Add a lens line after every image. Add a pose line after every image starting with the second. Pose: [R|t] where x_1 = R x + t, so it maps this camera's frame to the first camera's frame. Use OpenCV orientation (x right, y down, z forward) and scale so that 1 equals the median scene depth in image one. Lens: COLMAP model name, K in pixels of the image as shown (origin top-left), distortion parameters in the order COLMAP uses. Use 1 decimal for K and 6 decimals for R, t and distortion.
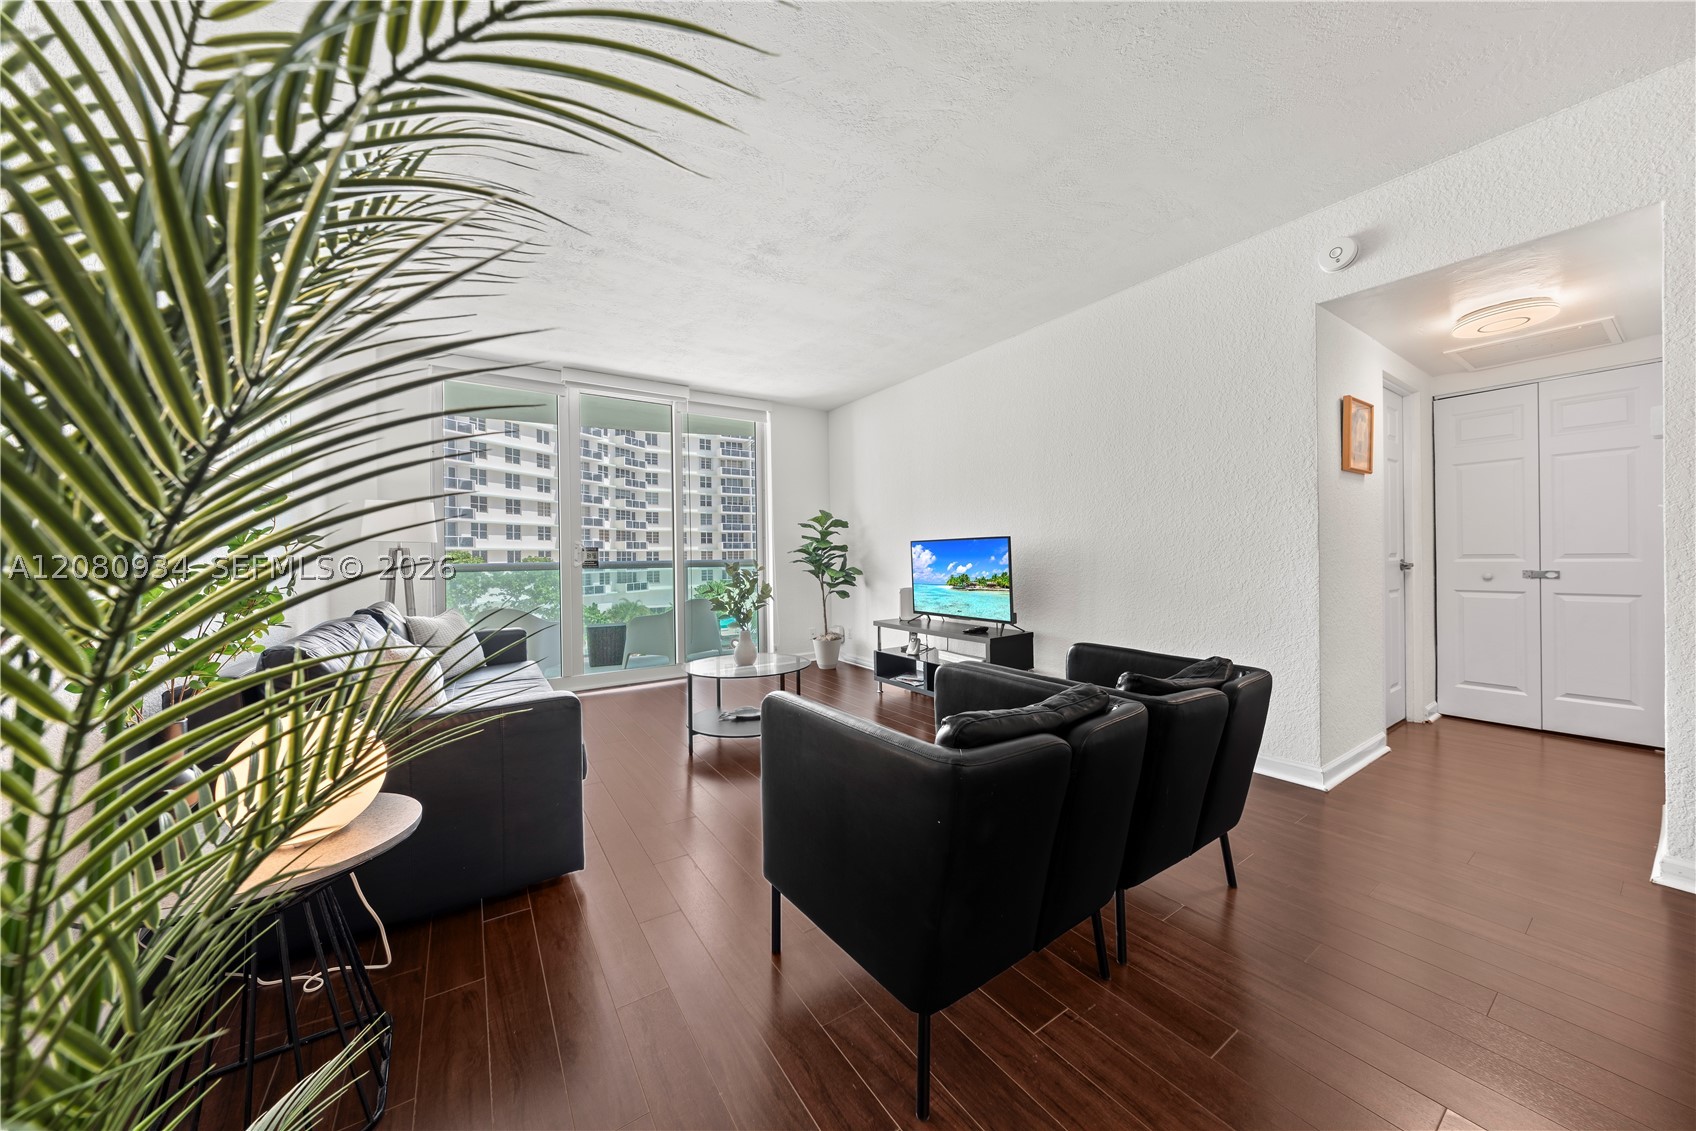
lens RADIAL K [[577.4, 0, 863.1], [0, 577.4, 554.1], [0, 0, 1]] dist [-0.004125, 0.000797]
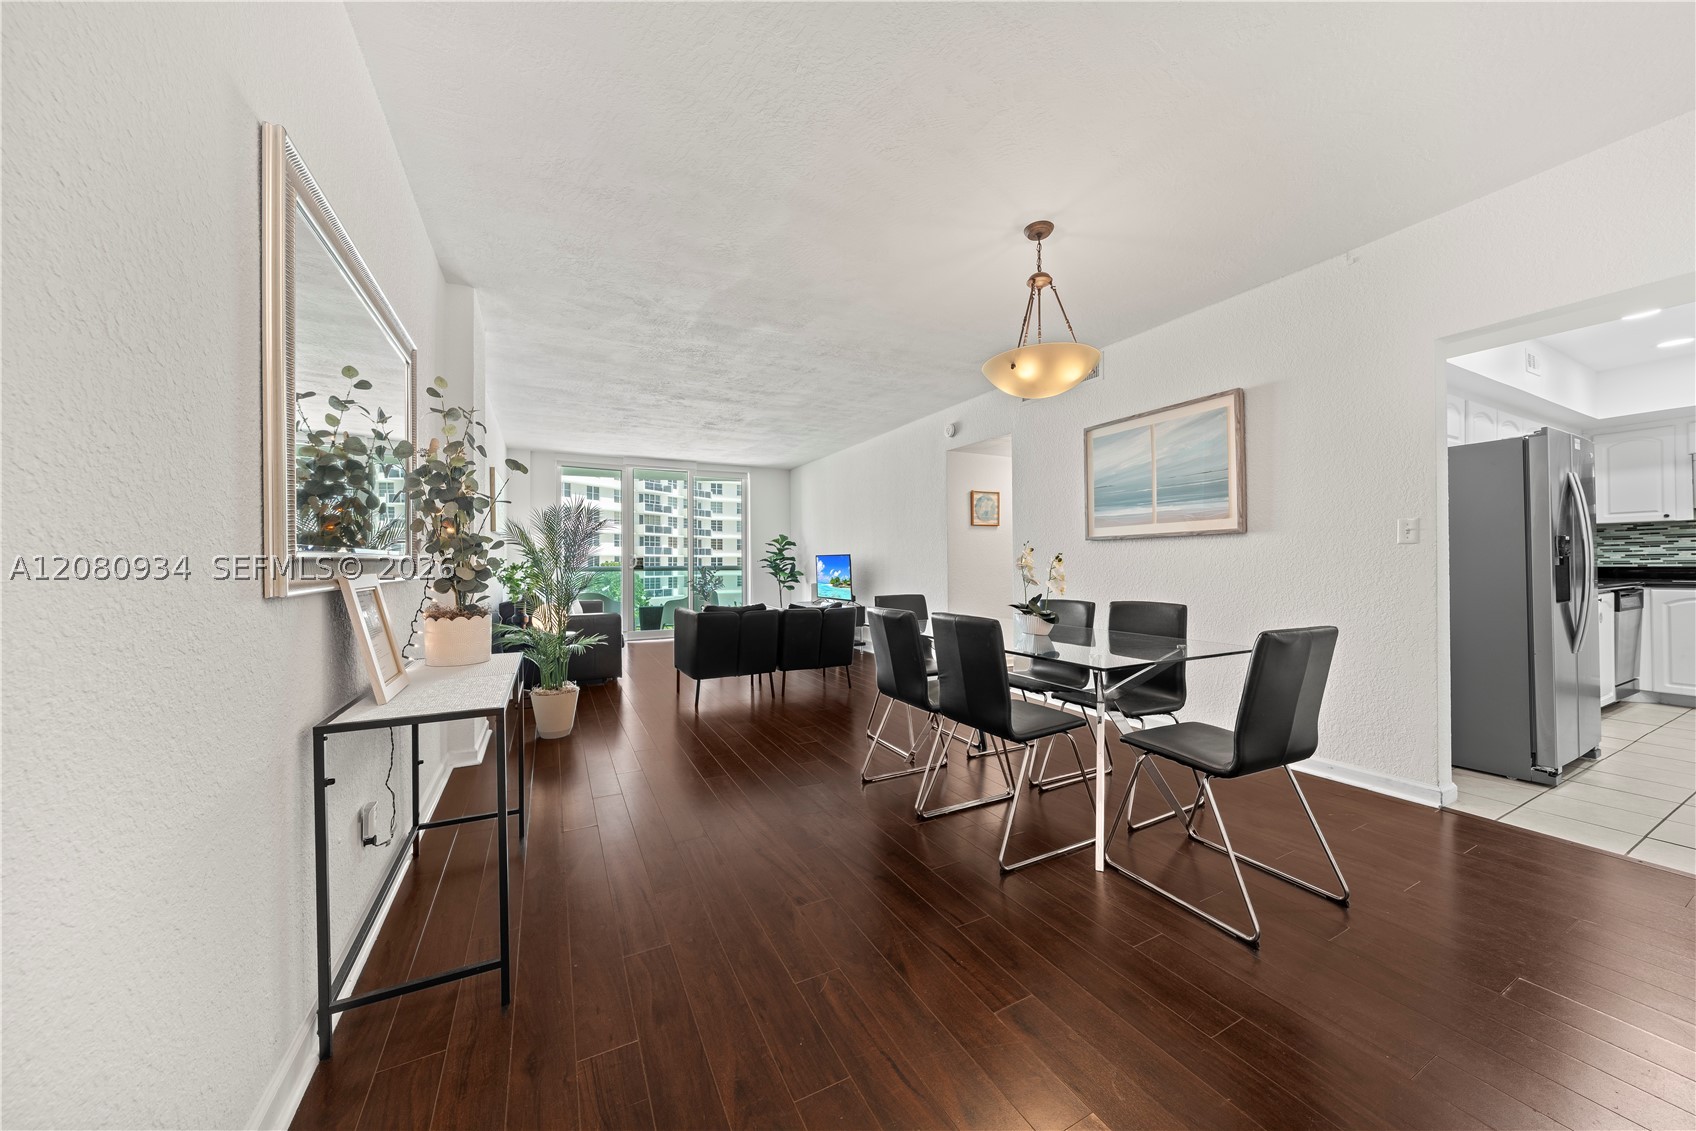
lens RADIAL K [[577.4, 0, 868.5], [0, 577.4, 566.2], [0, 0, 1]] dist [-0.004125, 0.000797]
pose [[0.994989, 0.008531, -0.099618, 0.307008], [-0.007580, 0.999922, 0.009926, -0.007202], [0.099695, -0.009121, 0.994976, -0.519376]]
